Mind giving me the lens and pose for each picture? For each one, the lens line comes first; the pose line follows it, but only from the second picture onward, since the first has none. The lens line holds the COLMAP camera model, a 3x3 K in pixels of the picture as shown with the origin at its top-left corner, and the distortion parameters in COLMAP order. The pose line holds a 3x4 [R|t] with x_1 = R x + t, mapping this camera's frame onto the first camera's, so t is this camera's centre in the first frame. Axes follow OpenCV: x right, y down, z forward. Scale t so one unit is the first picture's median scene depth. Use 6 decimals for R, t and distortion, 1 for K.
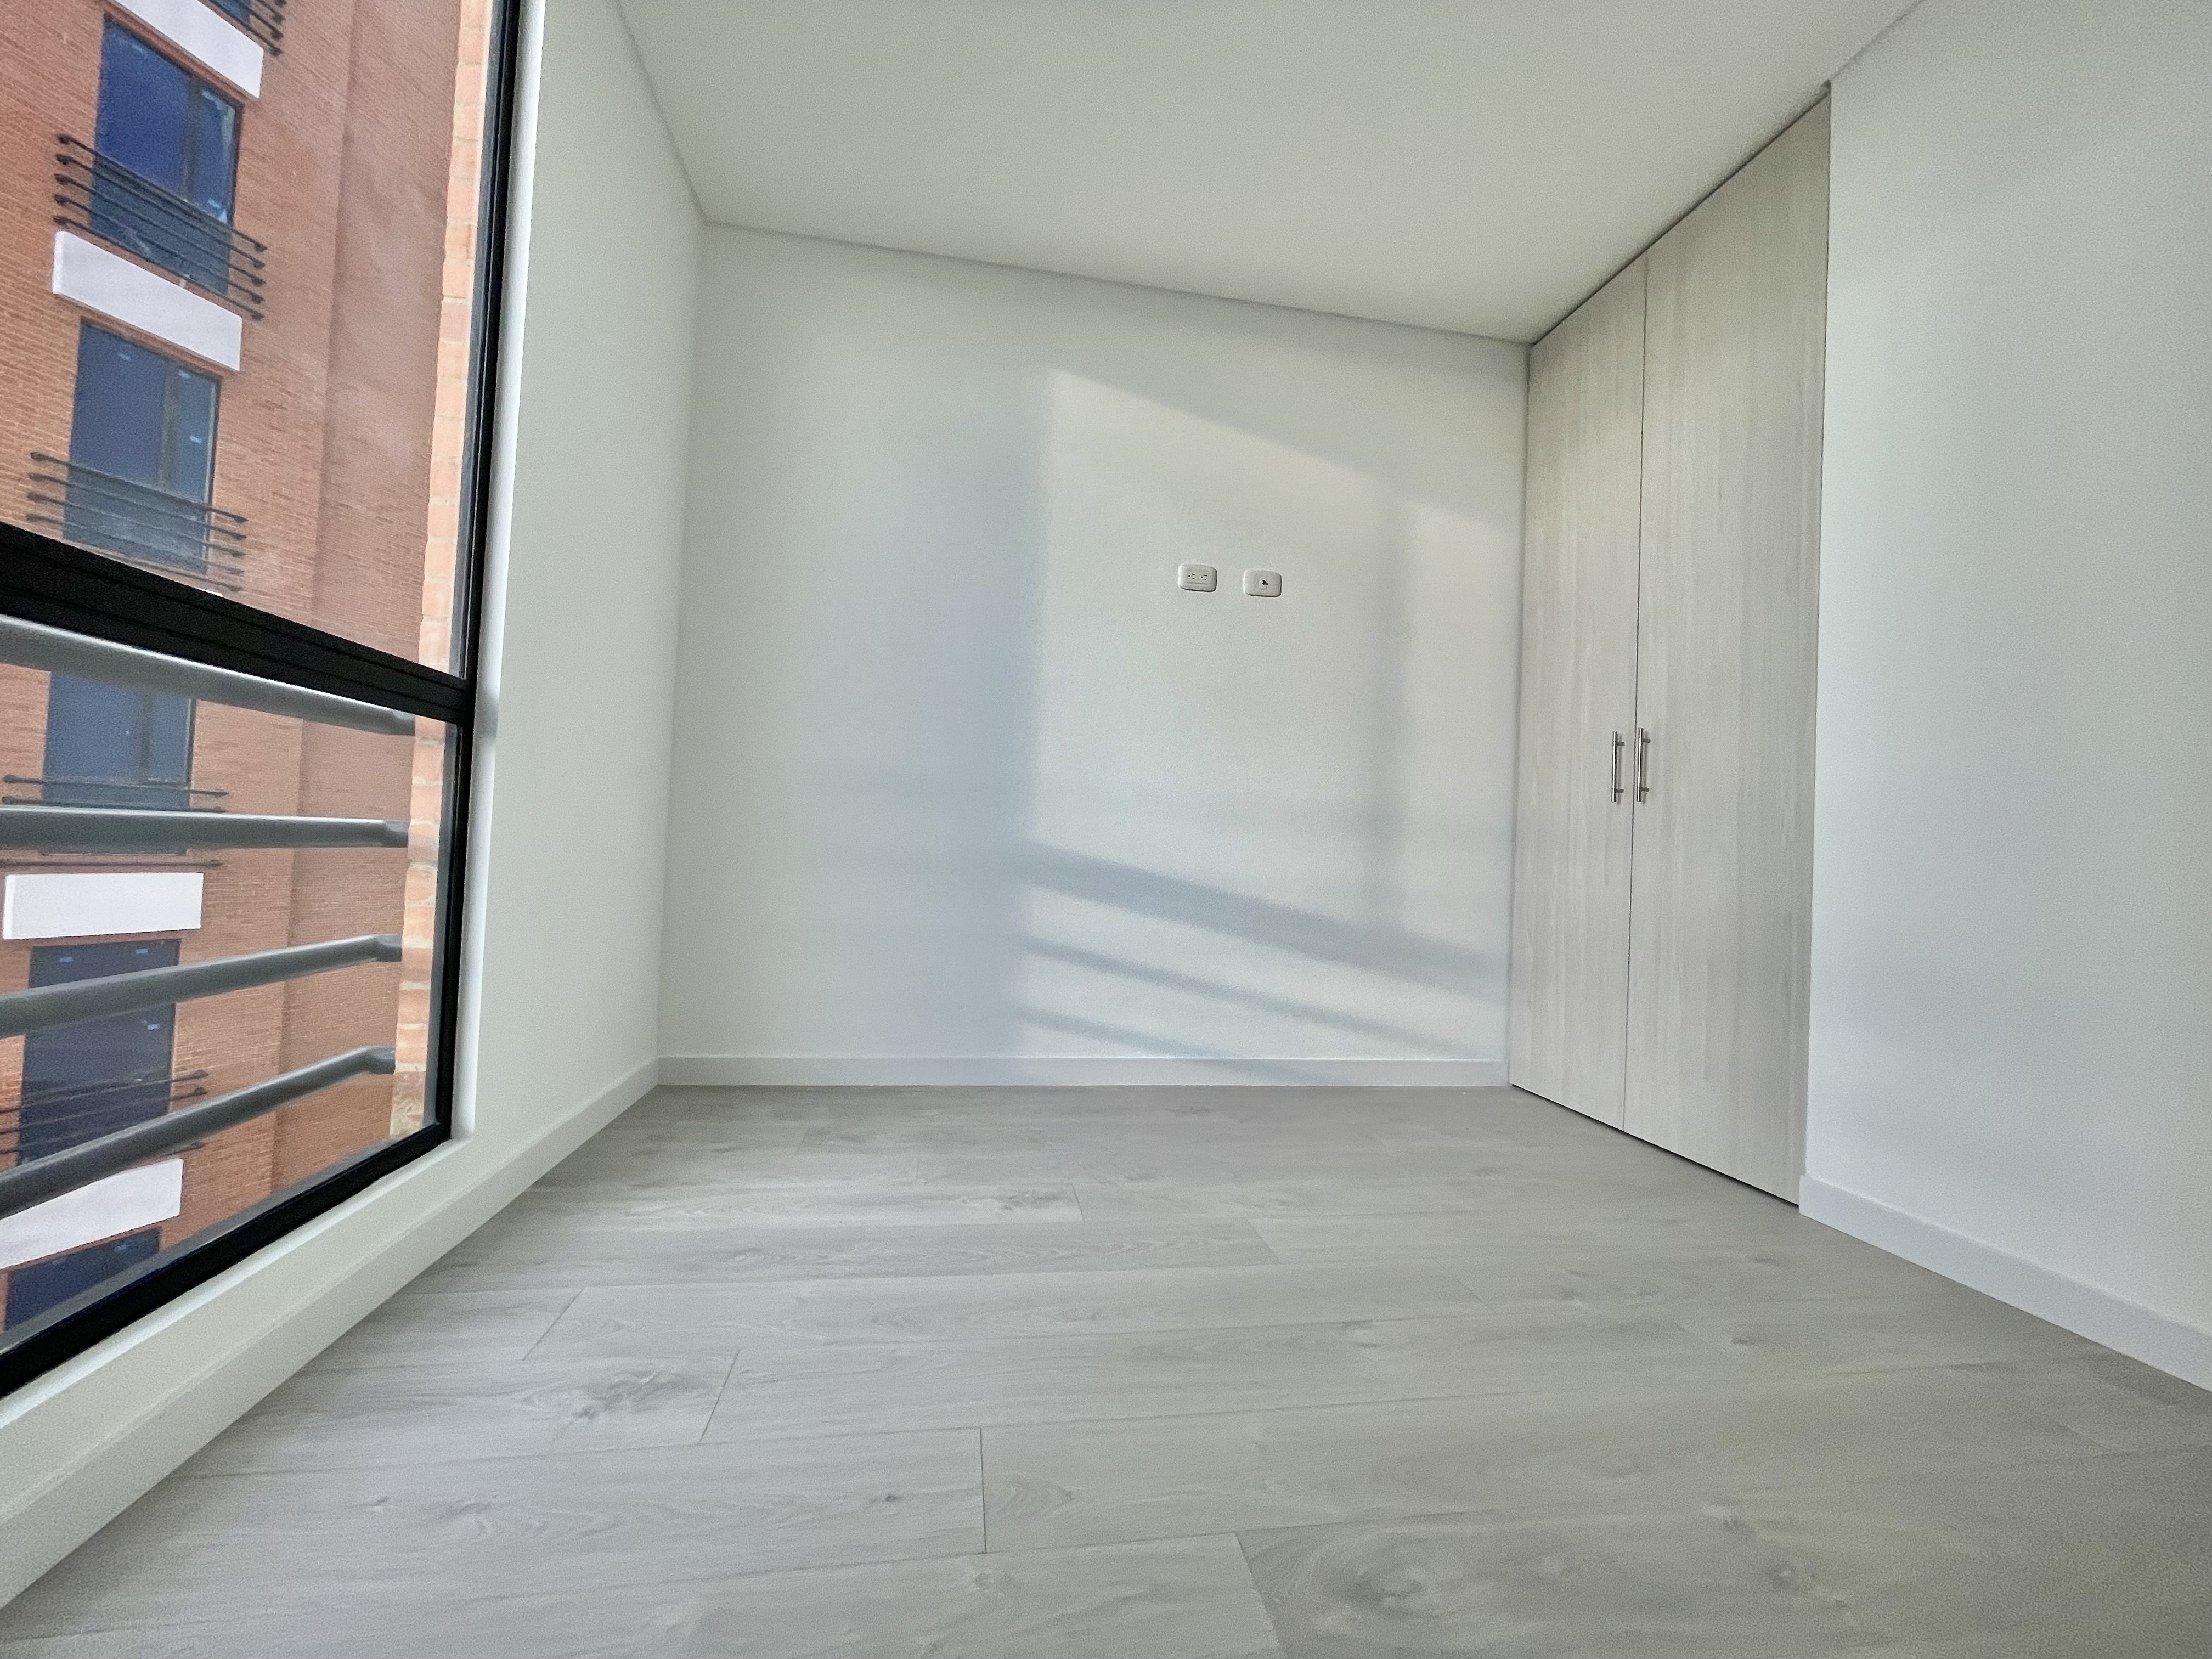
lens RADIAL K [[911.9, 0, 1110.1], [0, 911.9, 813.2], [0, 0, 1]] dist [-0.001028, 0.000215]
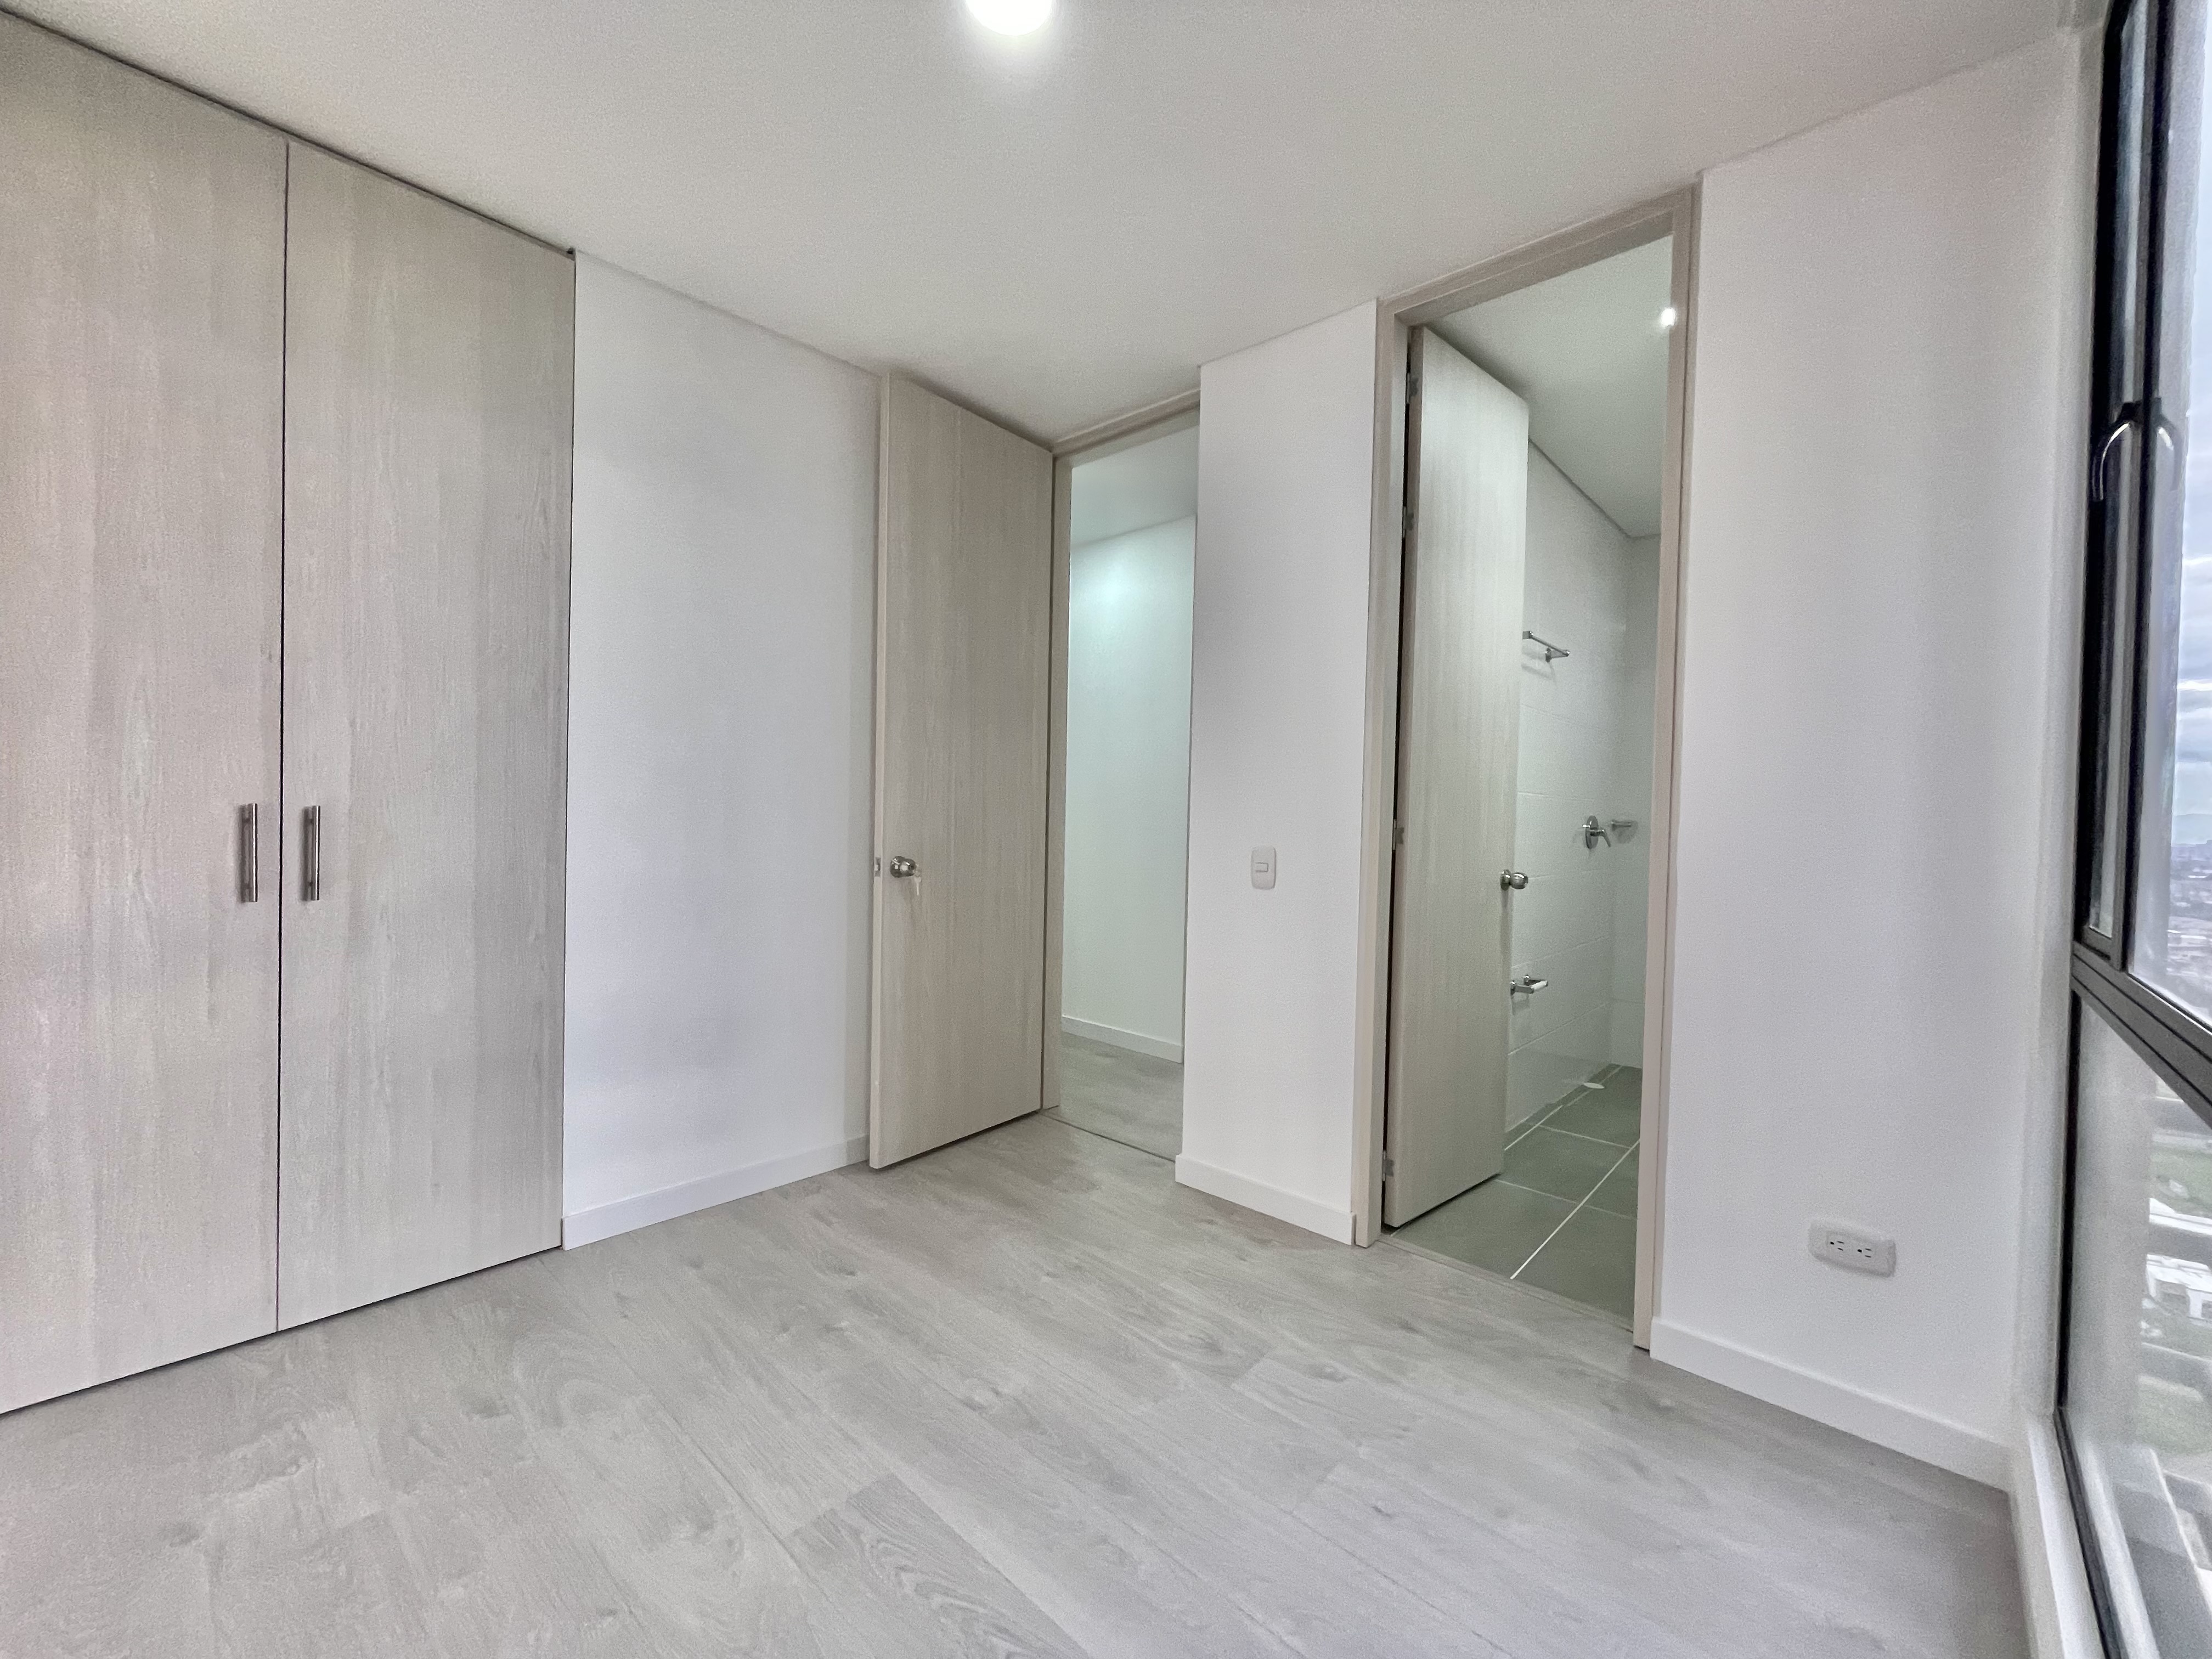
lens RADIAL K [[887.1, 0, 1111.7], [0, 887.1, 836.6], [0, 0, 1]] dist [0.002880, 0.000525]
pose [[-0.608684, -0.071590, 0.790177, -0.510678], [-0.084122, 0.996130, 0.025449, -0.172747], [-0.788941, -0.050981, -0.612351, 1.117370]]
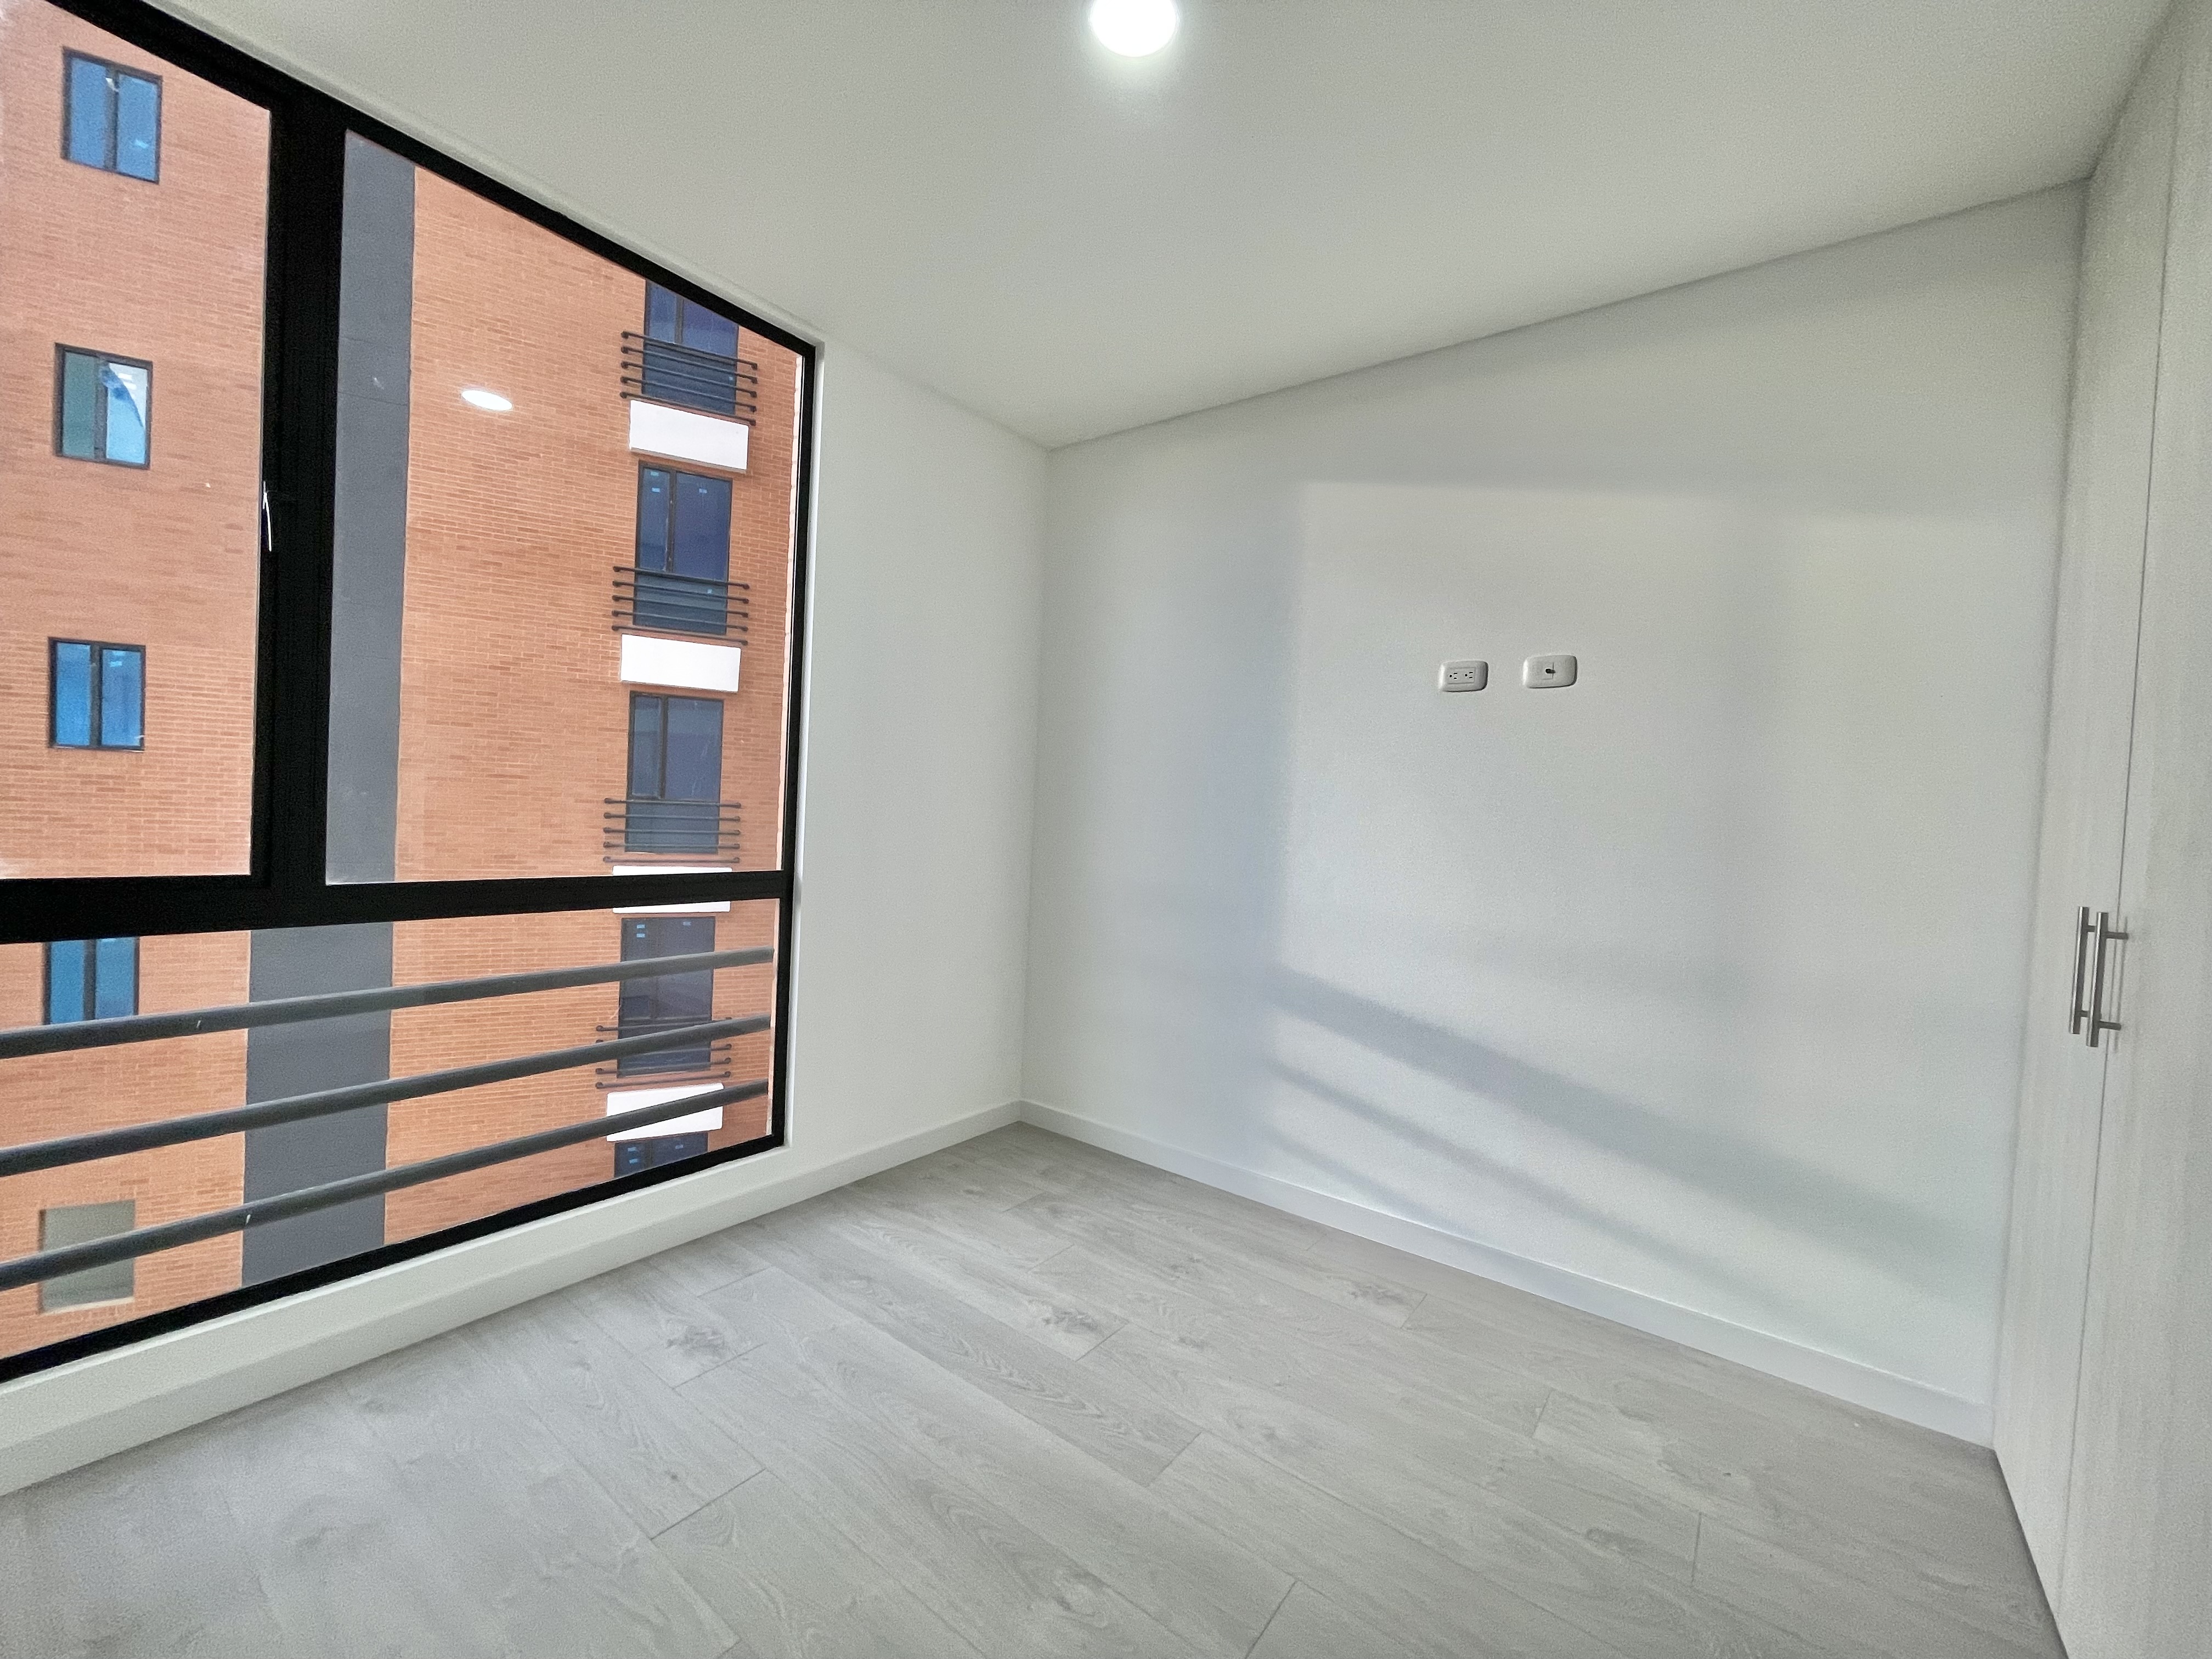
lens RADIAL K [[911.9, 0, 1110.1], [0, 911.9, 813.2], [0, 0, 1]] dist [-0.001028, 0.000215]
pose [[0.680180, -0.003006, -0.733039, 0.699298], [0.013194, 0.999880, 0.008142, -0.196840], [0.732927, -0.015210, 0.680137, 0.240337]]
